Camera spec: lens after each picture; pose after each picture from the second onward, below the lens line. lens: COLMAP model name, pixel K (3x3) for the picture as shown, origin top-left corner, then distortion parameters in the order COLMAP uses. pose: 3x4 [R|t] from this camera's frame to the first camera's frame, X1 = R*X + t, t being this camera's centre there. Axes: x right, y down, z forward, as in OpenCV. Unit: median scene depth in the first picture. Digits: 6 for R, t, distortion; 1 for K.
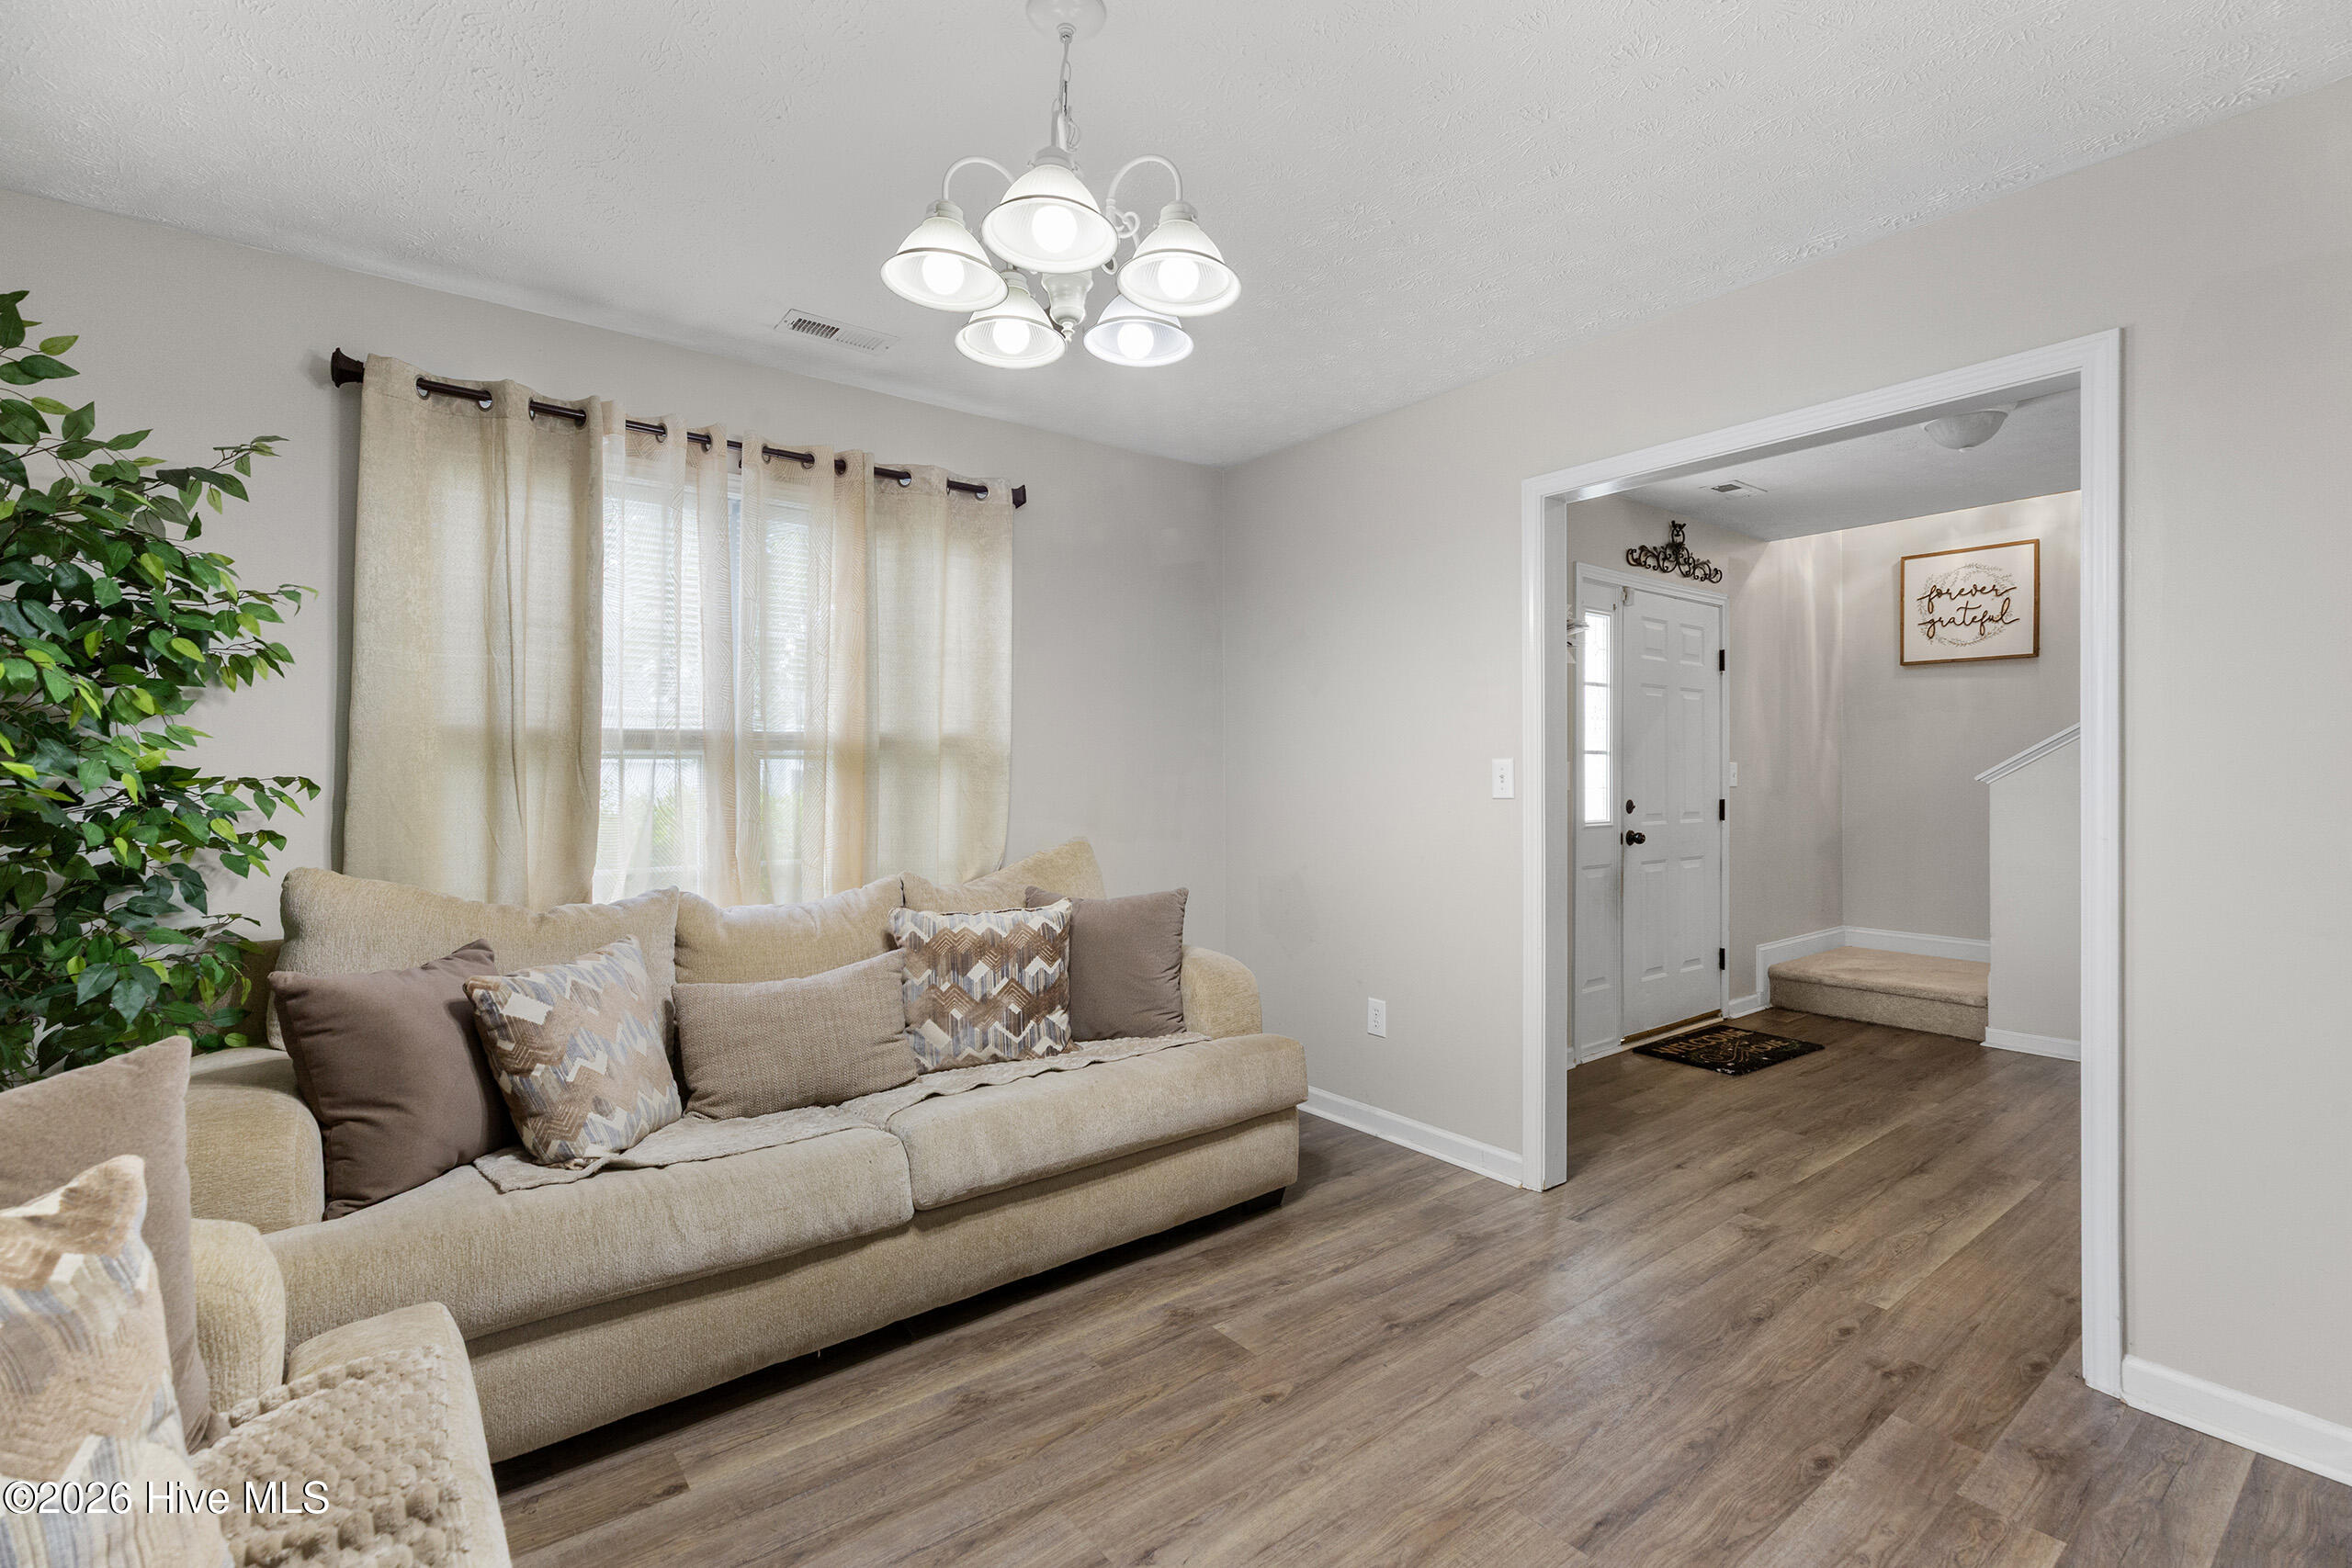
lens RADIAL K [[1053.4, 0, 1181.2], [0, 1053.4, 764.3], [0, 0, 1]] dist [0.005953, 0.000284]
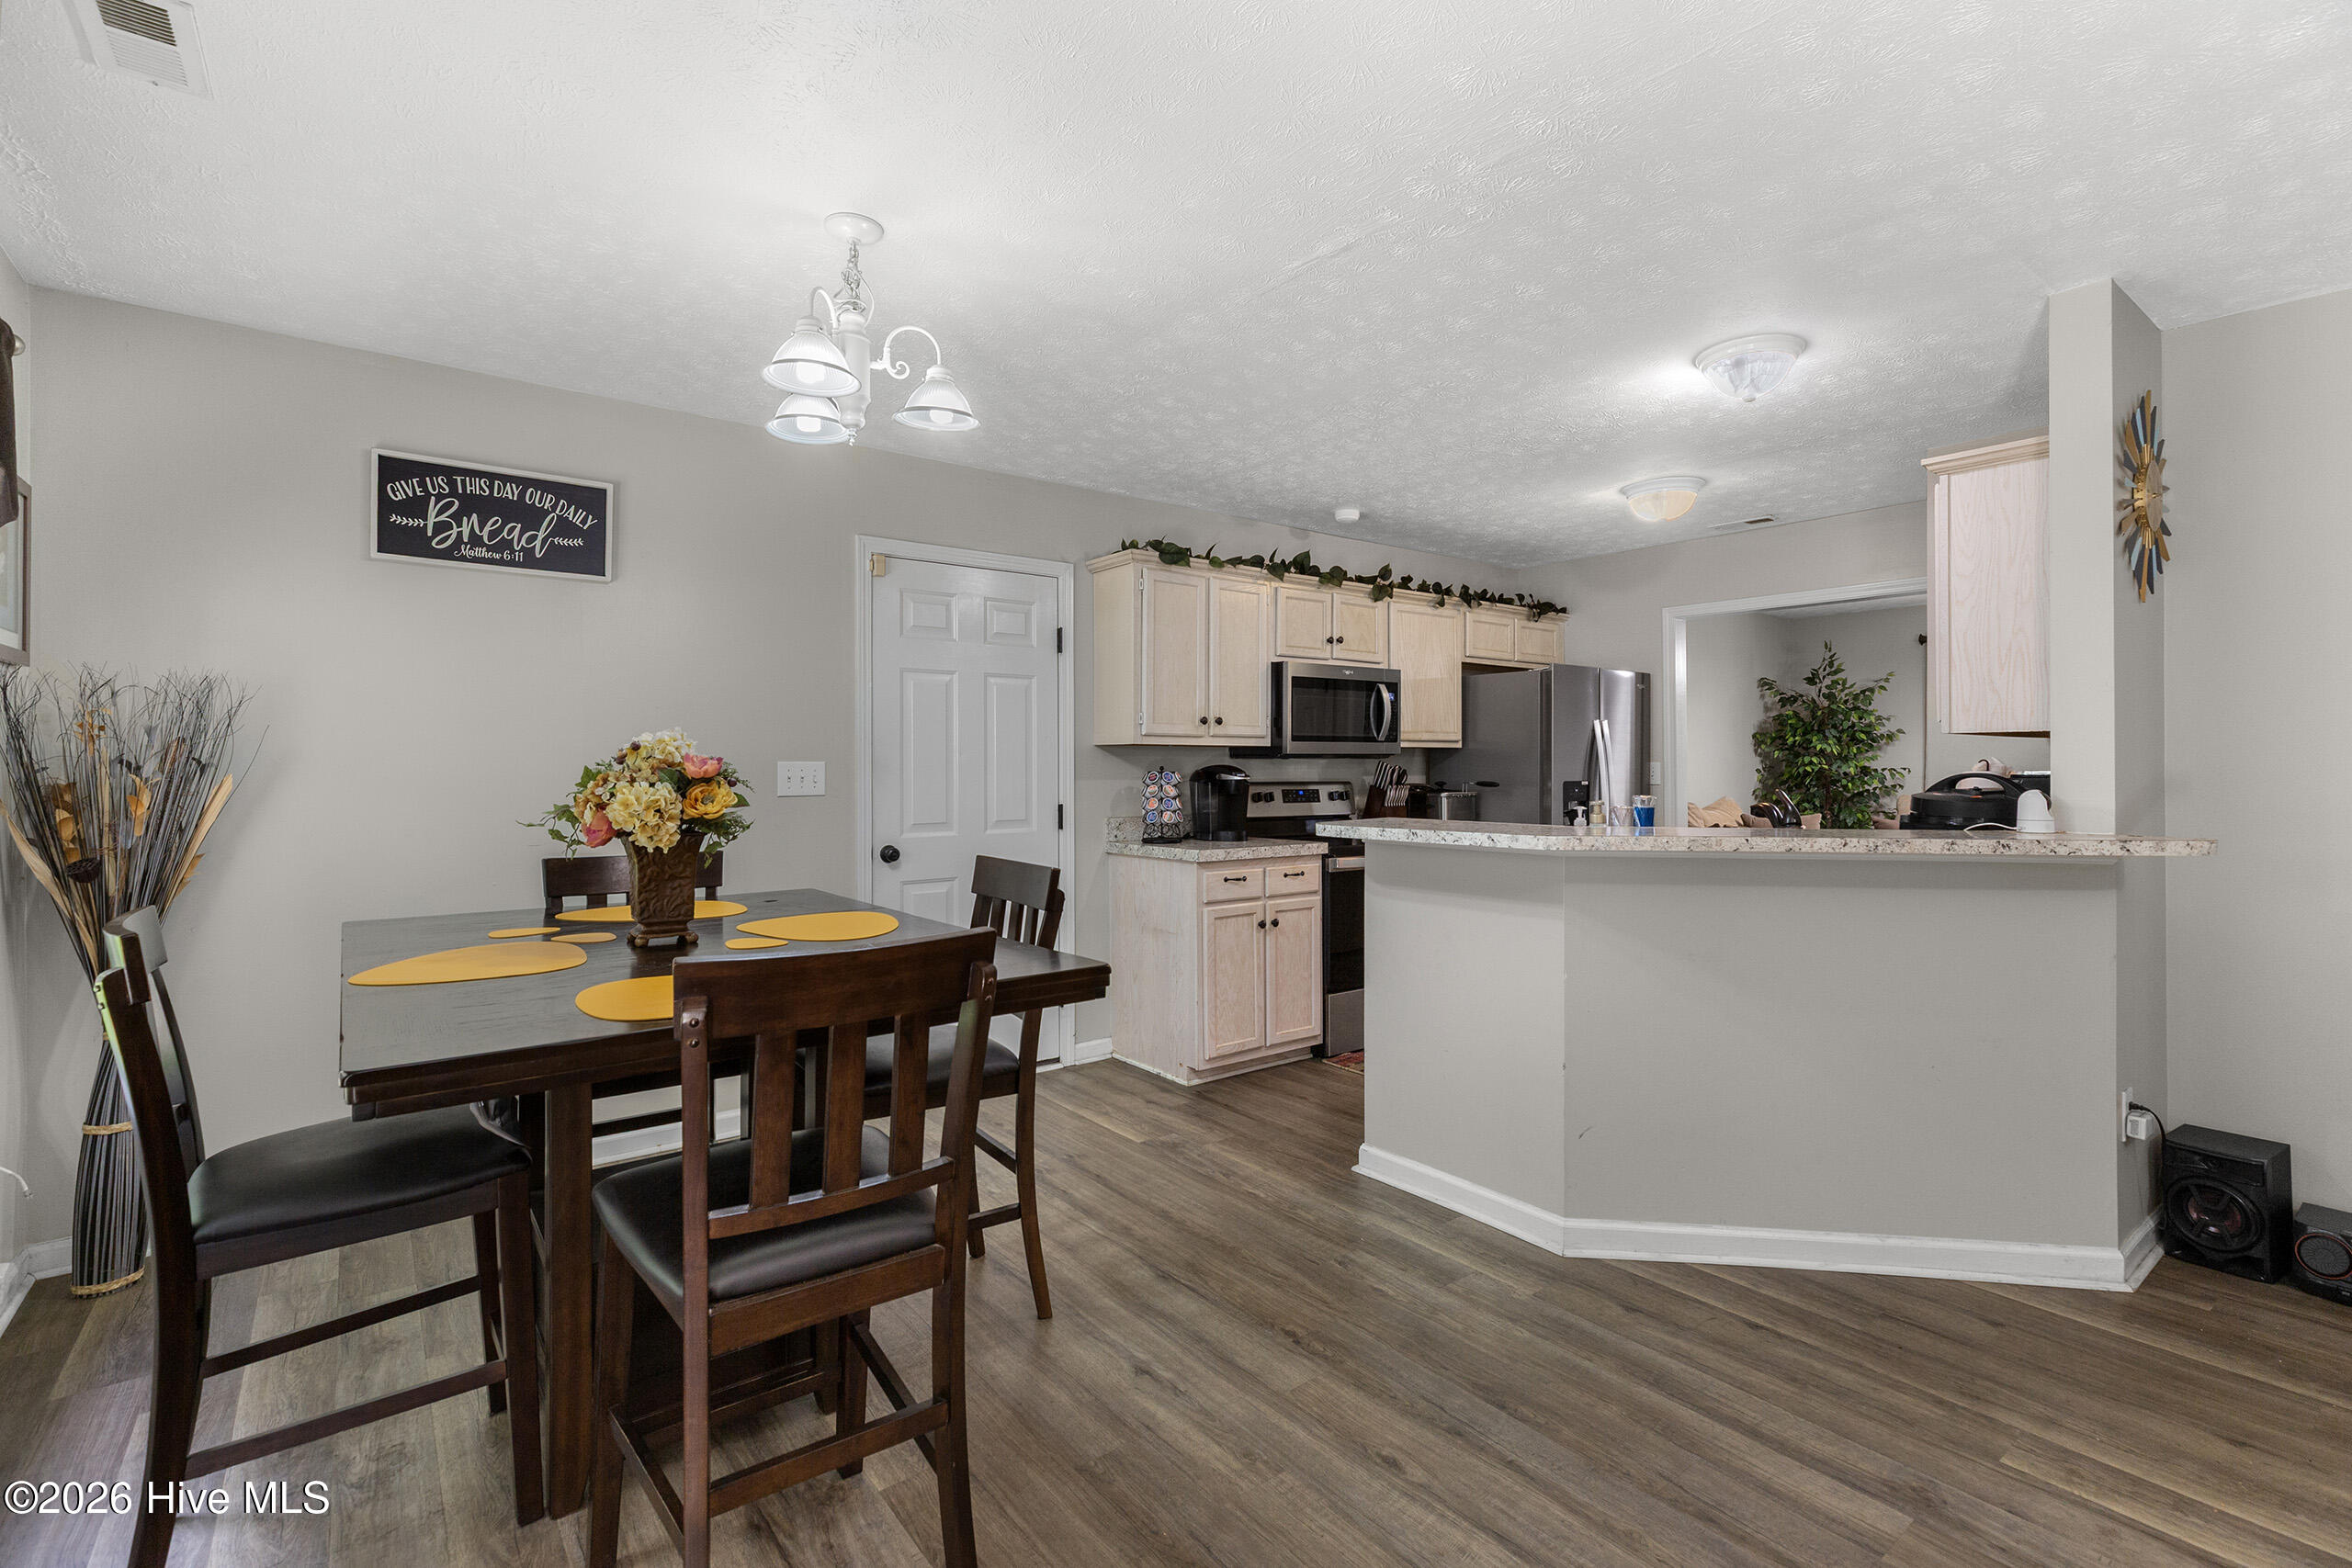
lens RADIAL K [[1053.4, 0, 1182.1], [0, 1053.4, 761.6], [0, 0, 1]] dist [0.005953, 0.000284]
pose [[-0.005640, -0.003765, -0.999977, 2.150366], [0.006652, 0.999971, -0.003802, -0.009585], [0.999962, -0.006674, -0.005615, -1.087906]]
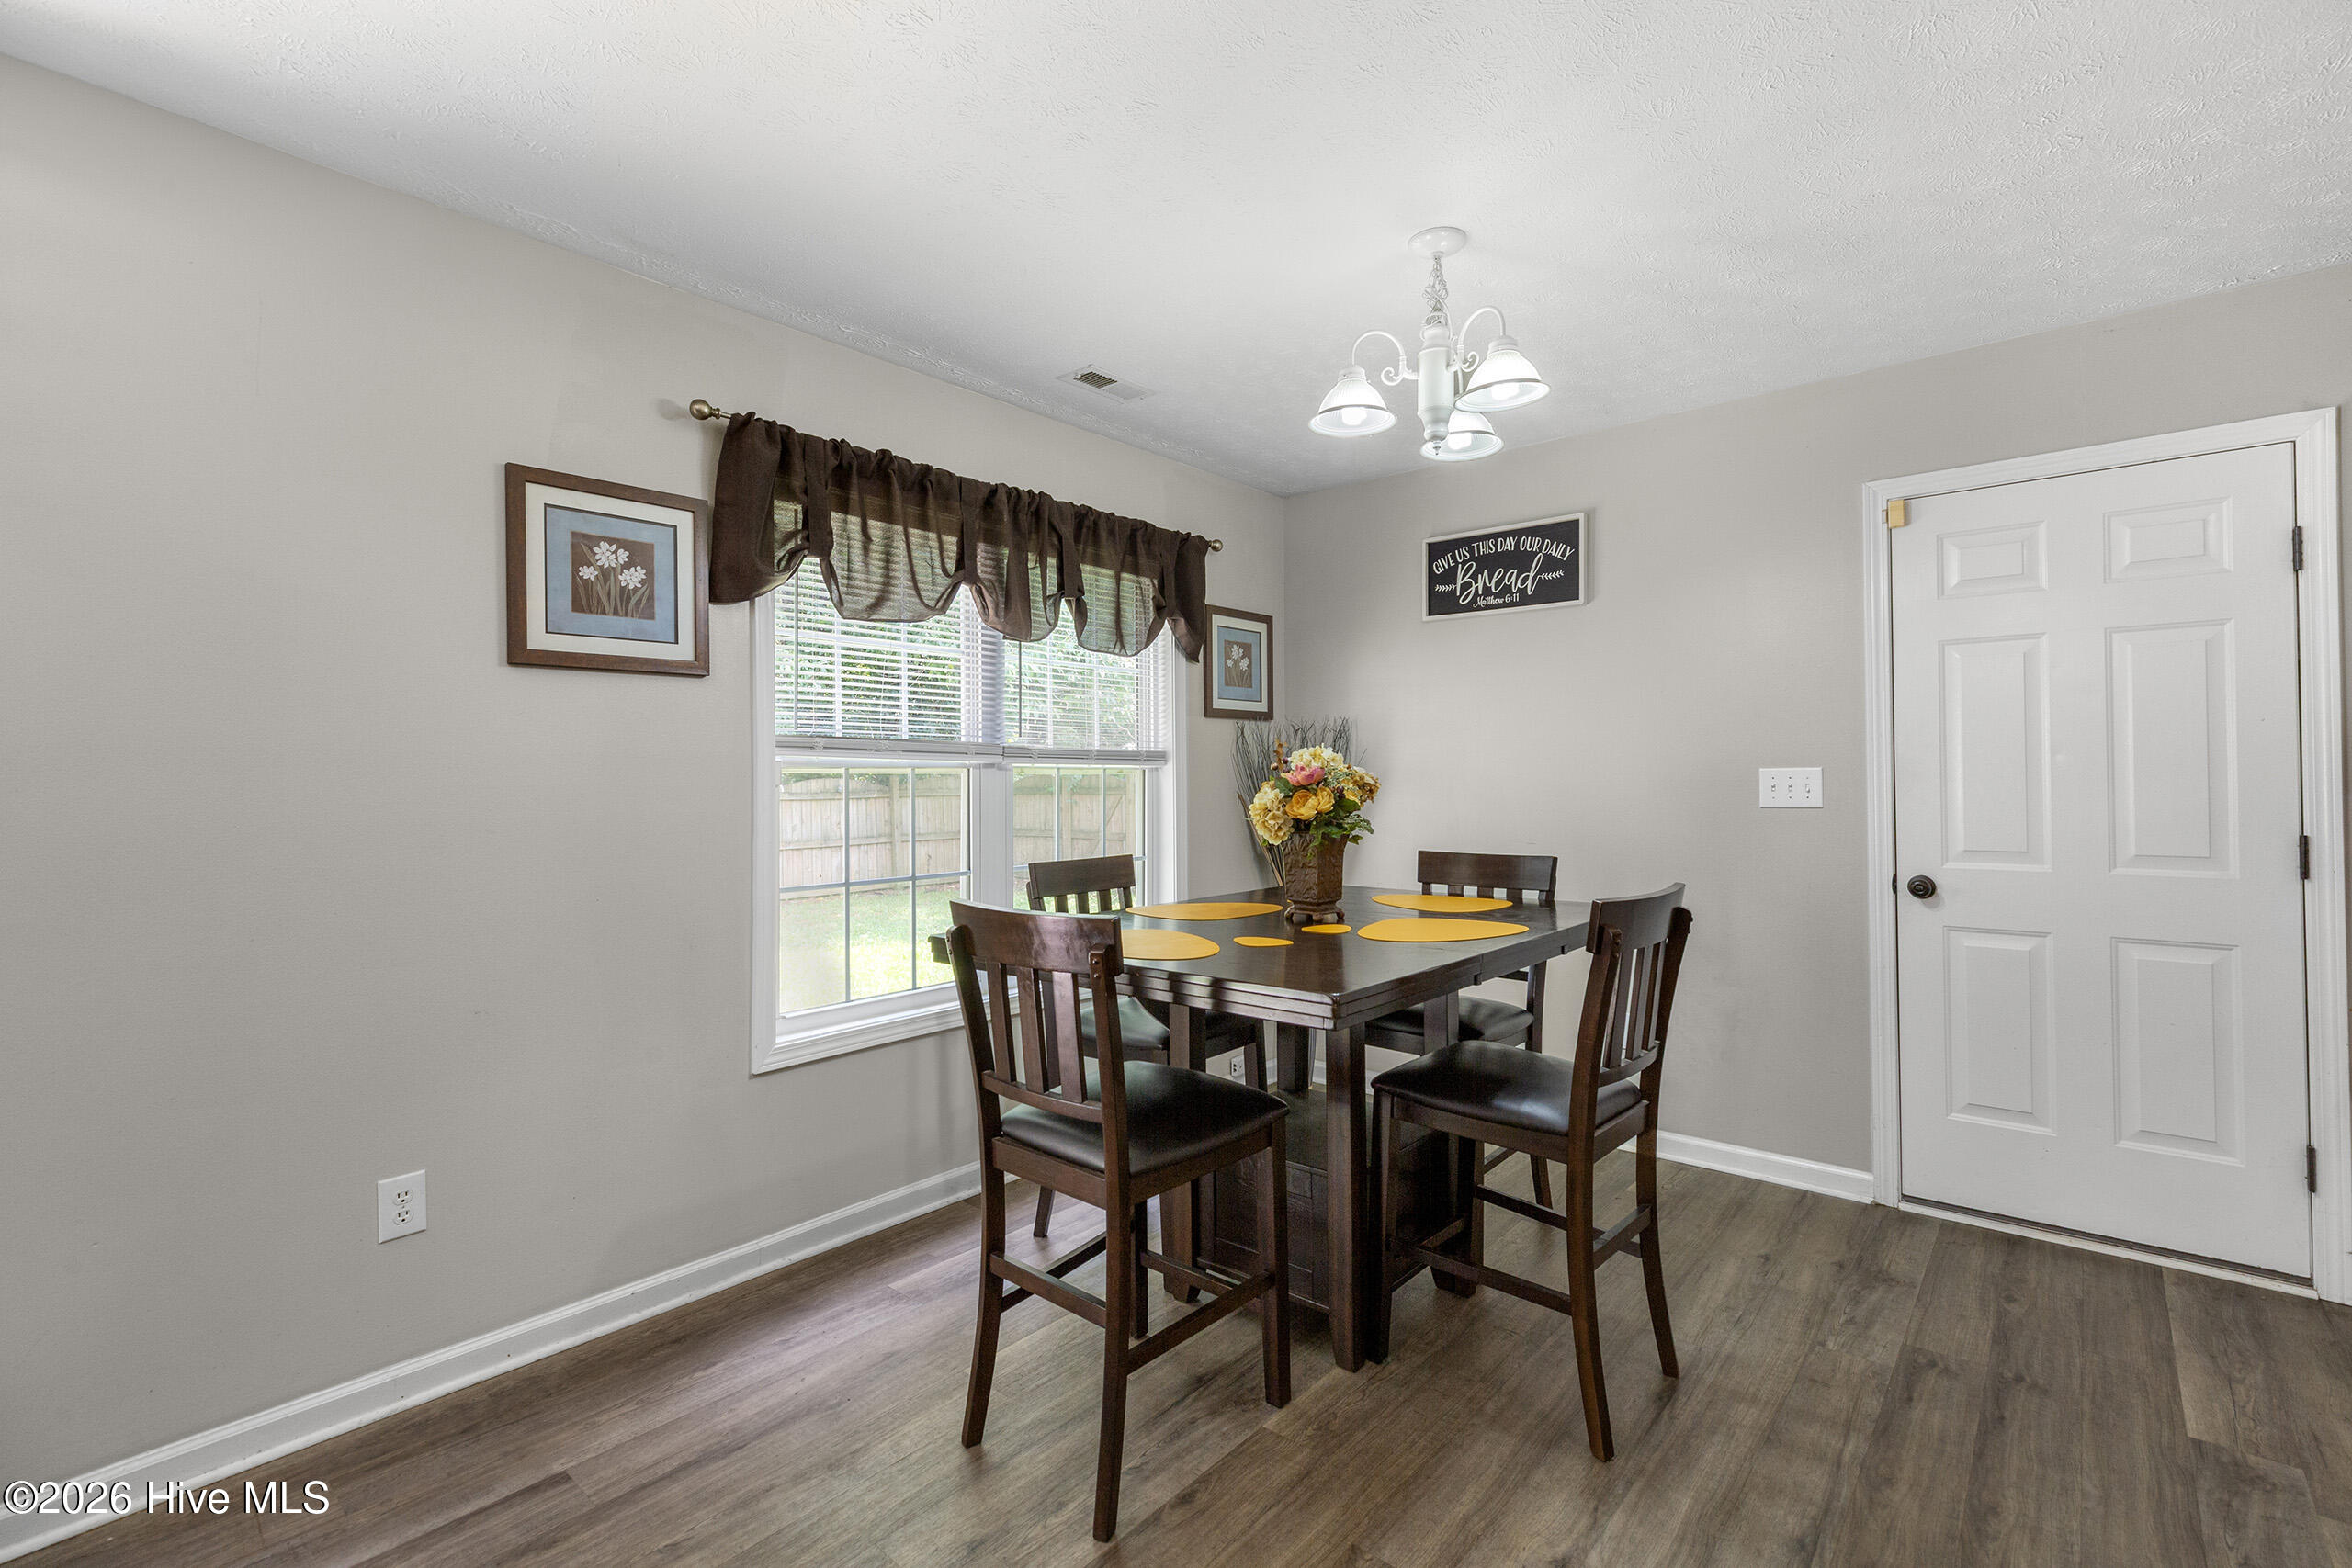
lens RADIAL K [[1053.4, 0, 1176.2], [0, 1053.4, 767.0], [0, 0, 1]] dist [0.005953, 0.000284]
pose [[-0.980335, 0.005035, -0.197275, 1.694873], [0.008699, 0.999805, -0.017707, -0.004079], [0.197147, -0.019075, -0.980188, -0.570684]]
